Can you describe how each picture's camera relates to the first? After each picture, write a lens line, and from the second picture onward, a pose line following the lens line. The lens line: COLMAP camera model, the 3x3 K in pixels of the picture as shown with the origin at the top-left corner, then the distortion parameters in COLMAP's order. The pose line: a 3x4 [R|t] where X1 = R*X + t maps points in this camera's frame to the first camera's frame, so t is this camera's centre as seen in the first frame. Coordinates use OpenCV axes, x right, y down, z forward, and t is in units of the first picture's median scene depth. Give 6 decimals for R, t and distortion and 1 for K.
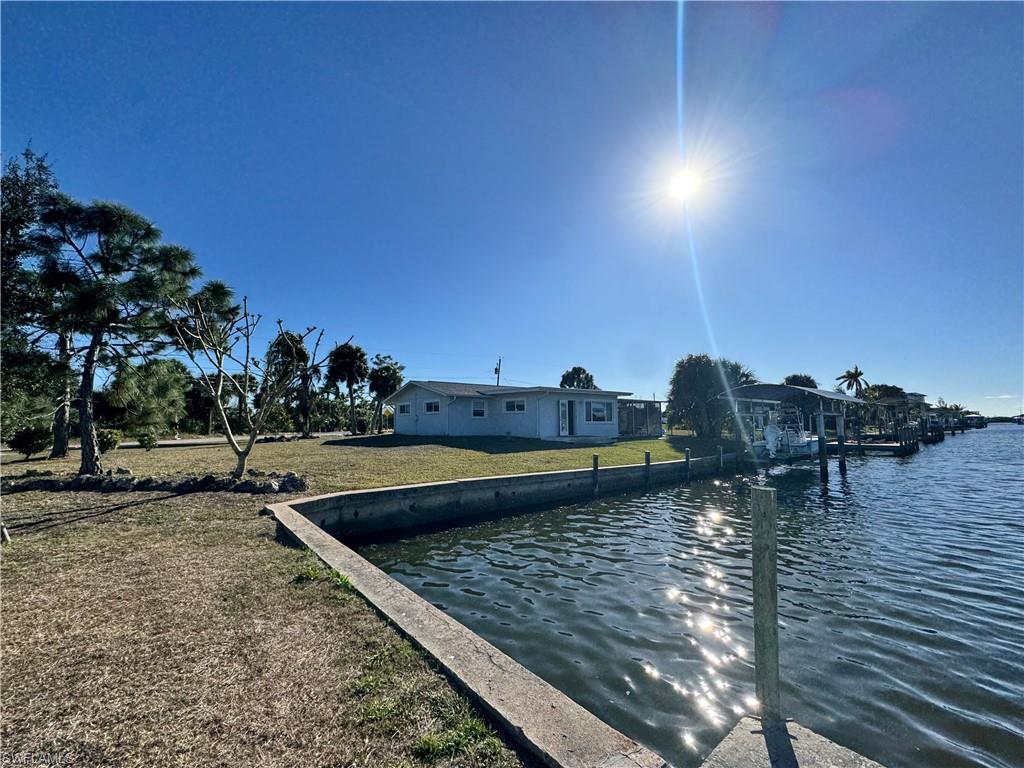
lens RADIAL K [[414.5, 0, 506.8], [0, 414.5, 380.5], [0, 0, 1]] dist [-0.004119, 0.000592]
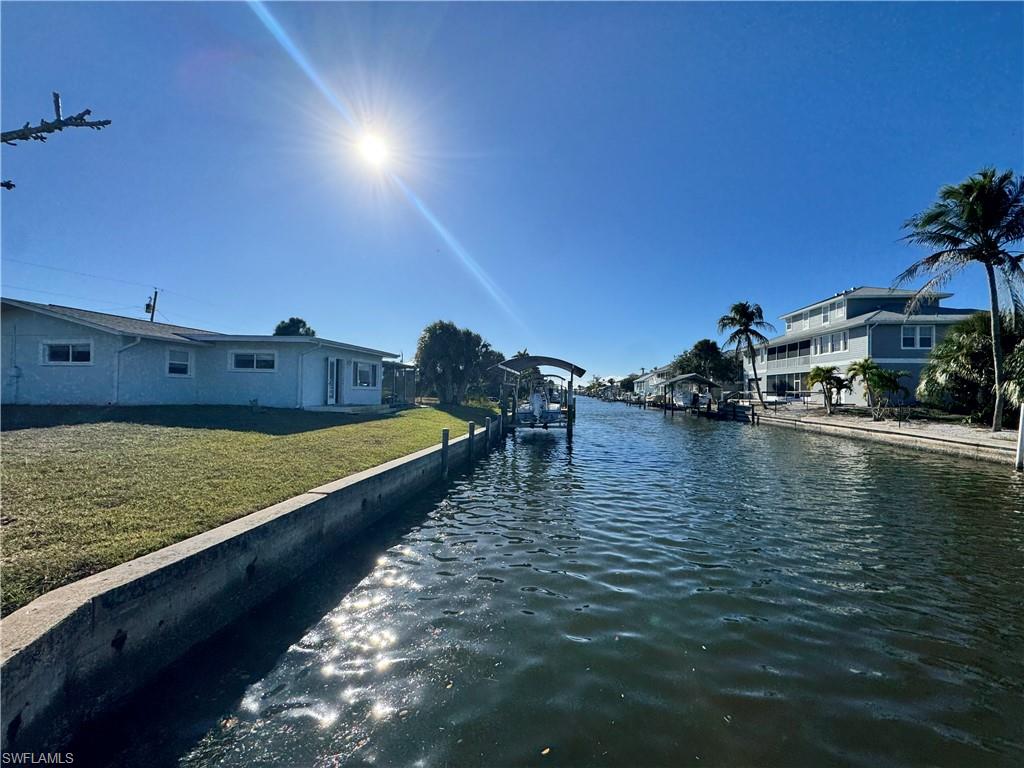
lens RADIAL K [[414.5, 0, 507.1], [0, 414.5, 382.6], [0, 0, 1]] dist [-0.004119, 0.000592]
pose [[0.715592, 0.029837, 0.697881, -0.151418], [-0.090043, 0.994692, 0.049801, 0.024624], [-0.692691, -0.098477, 0.714480, 0.219415]]
